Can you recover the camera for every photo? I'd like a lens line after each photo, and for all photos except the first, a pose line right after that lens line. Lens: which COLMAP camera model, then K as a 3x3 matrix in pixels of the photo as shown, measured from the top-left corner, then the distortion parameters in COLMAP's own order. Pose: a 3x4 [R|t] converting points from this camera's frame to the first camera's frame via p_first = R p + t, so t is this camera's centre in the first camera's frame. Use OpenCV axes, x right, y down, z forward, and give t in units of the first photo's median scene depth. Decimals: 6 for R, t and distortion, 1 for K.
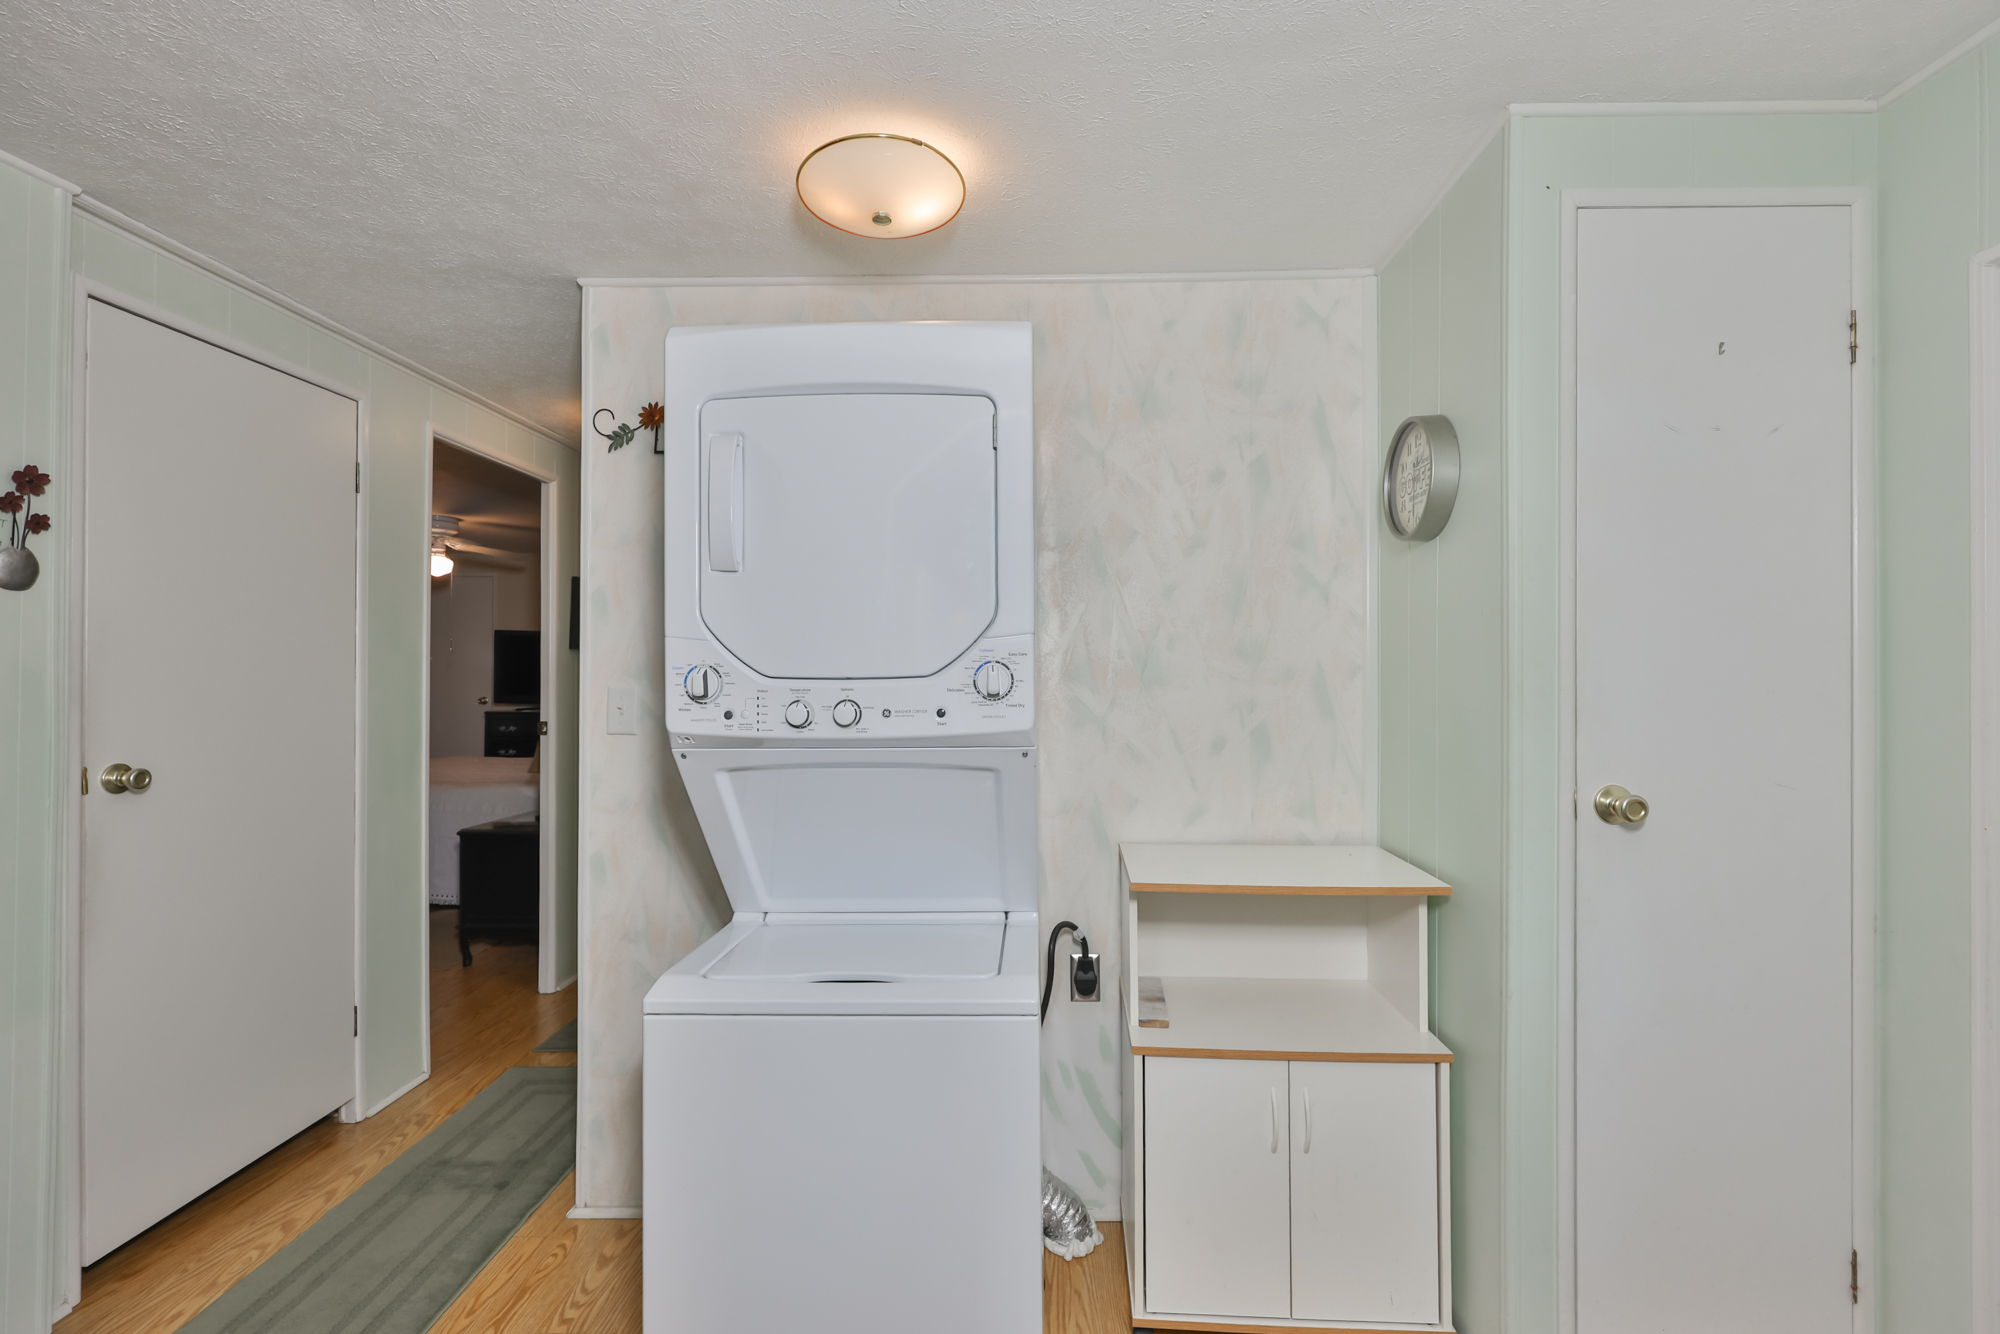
lens RADIAL K [[842.9, 0, 1008.1], [0, 842.9, 672.2], [0, 0, 1]] dist [-0.000444, -0.000249]
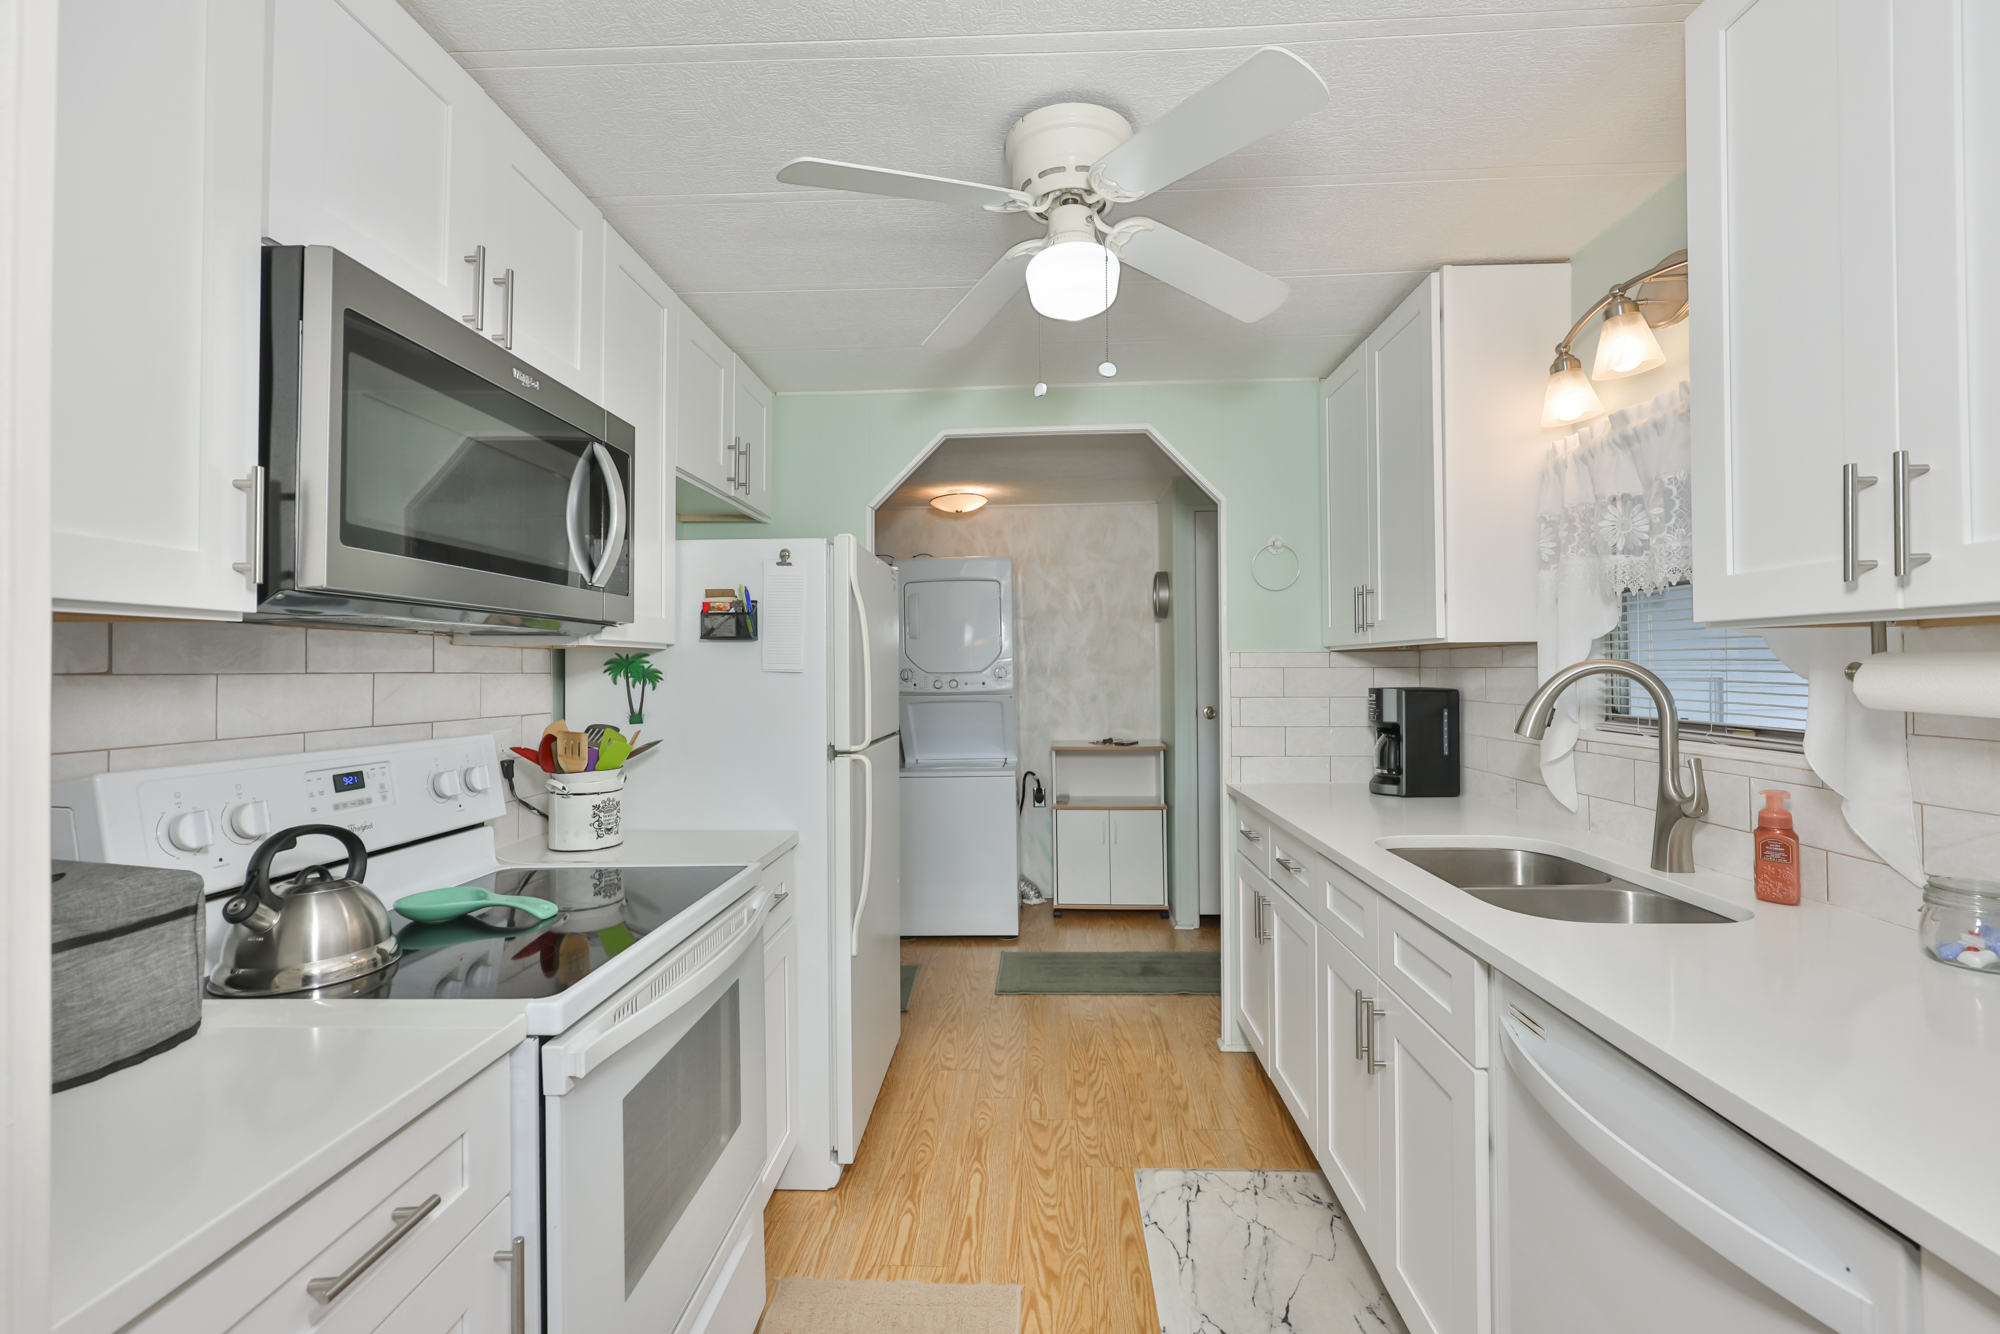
lens RADIAL K [[842.9, 0, 1008.1], [0, 842.9, 672.2], [0, 0, 1]] dist [-0.000444, -0.000249]
pose [[0.999941, -0.009706, -0.004801, 0.018753], [0.009712, 0.999952, 0.001321, 0.002201], [0.004788, -0.001368, 0.999988, -1.508291]]
